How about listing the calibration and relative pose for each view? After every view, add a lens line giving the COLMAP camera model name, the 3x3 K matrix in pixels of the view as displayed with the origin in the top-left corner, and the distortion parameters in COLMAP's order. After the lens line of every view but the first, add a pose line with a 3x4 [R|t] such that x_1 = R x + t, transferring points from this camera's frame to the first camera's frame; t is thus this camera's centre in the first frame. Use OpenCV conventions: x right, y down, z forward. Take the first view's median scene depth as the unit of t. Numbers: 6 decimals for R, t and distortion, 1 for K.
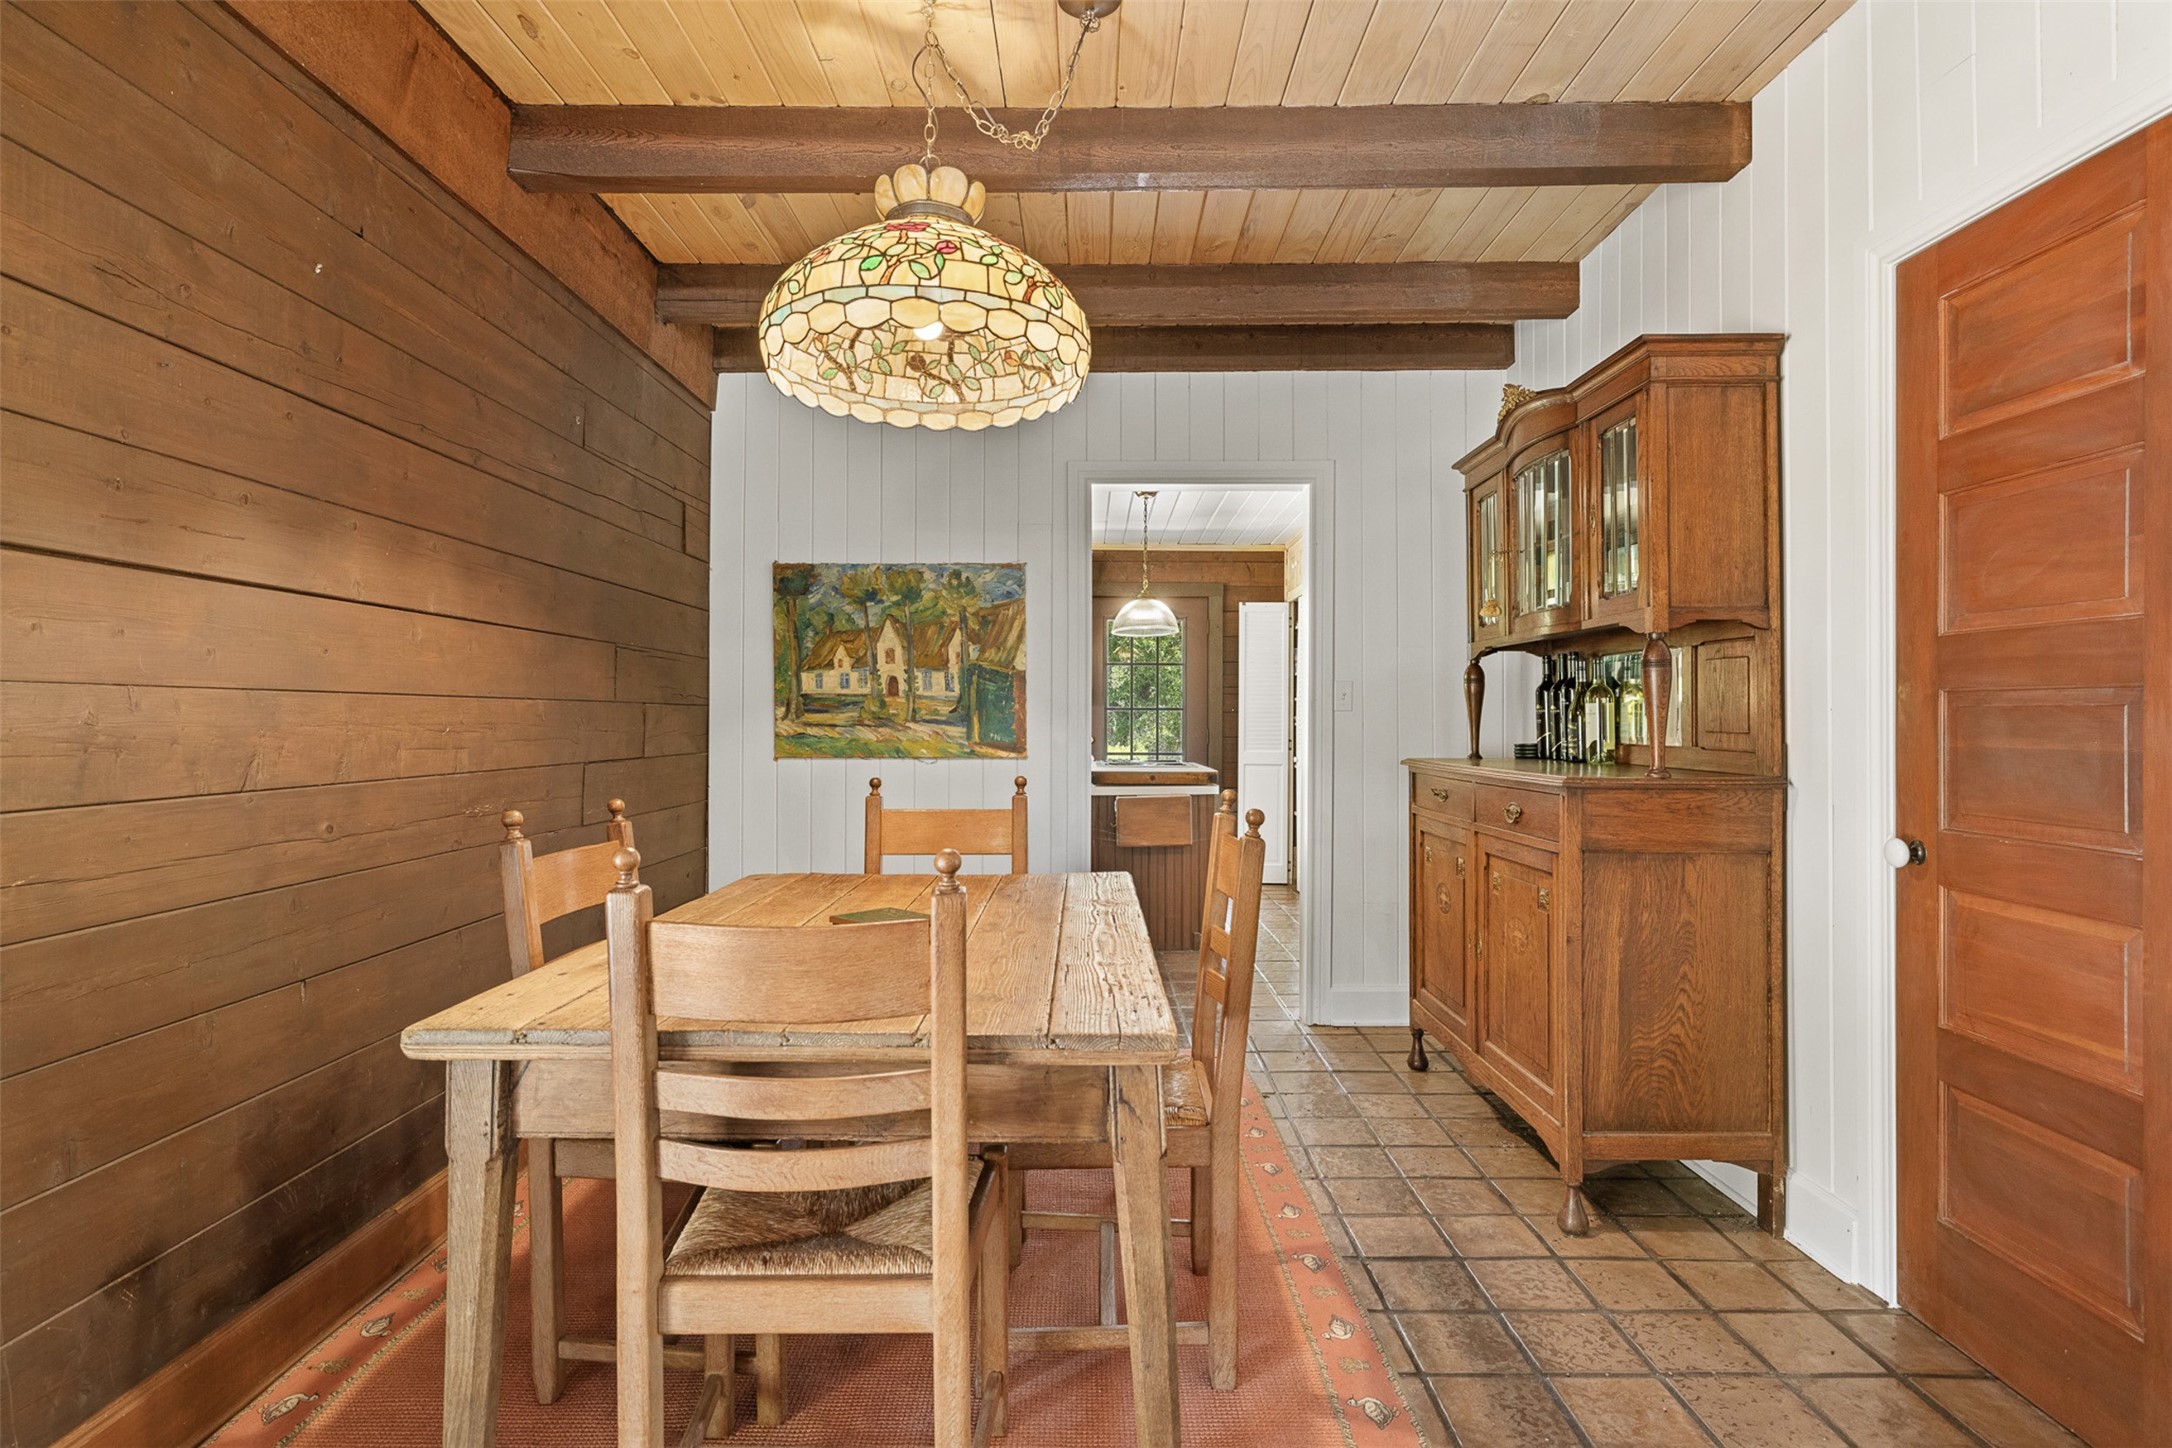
lens RADIAL K [[1128.8, 0, 1083.6], [0, 1128.8, 720.5], [0, 0, 1]] dist [-0.000080, -0.000005]
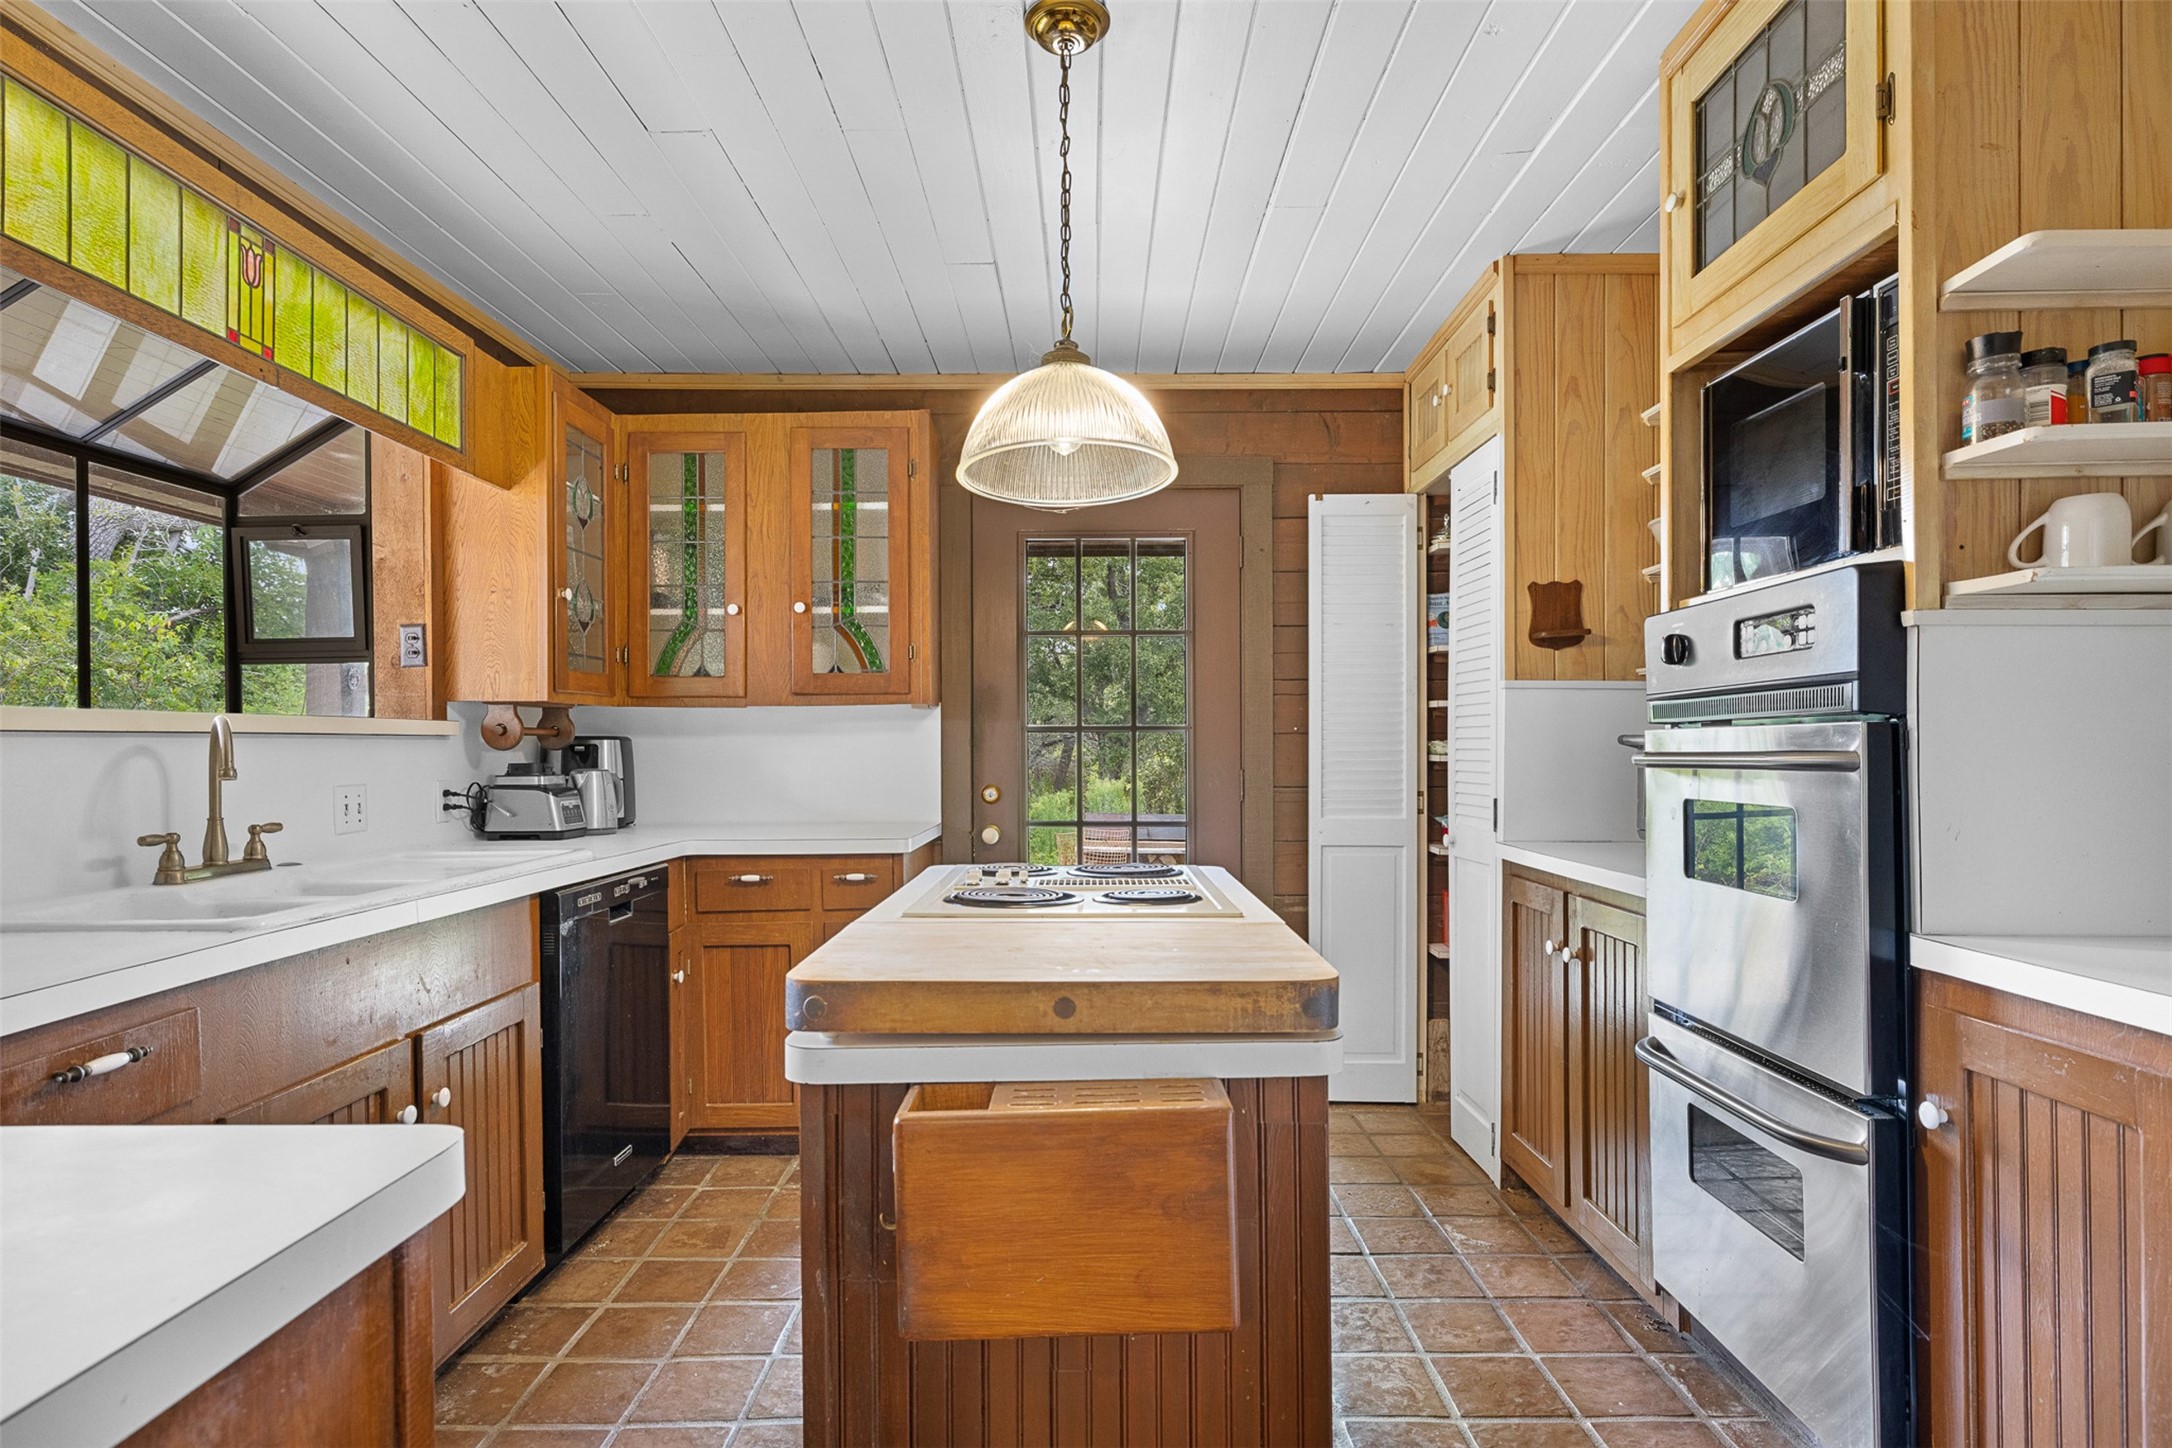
lens RADIAL K [[1128.8, 0, 1086.7], [0, 1128.8, 738.9], [0, 0, 1]] dist [-0.000080, -0.000005]
pose [[0.999956, -0.009350, -0.000803, 0.046756], [0.009343, 0.999917, -0.008906, -0.001700], [0.000886, 0.008898, 0.999960, 0.538966]]
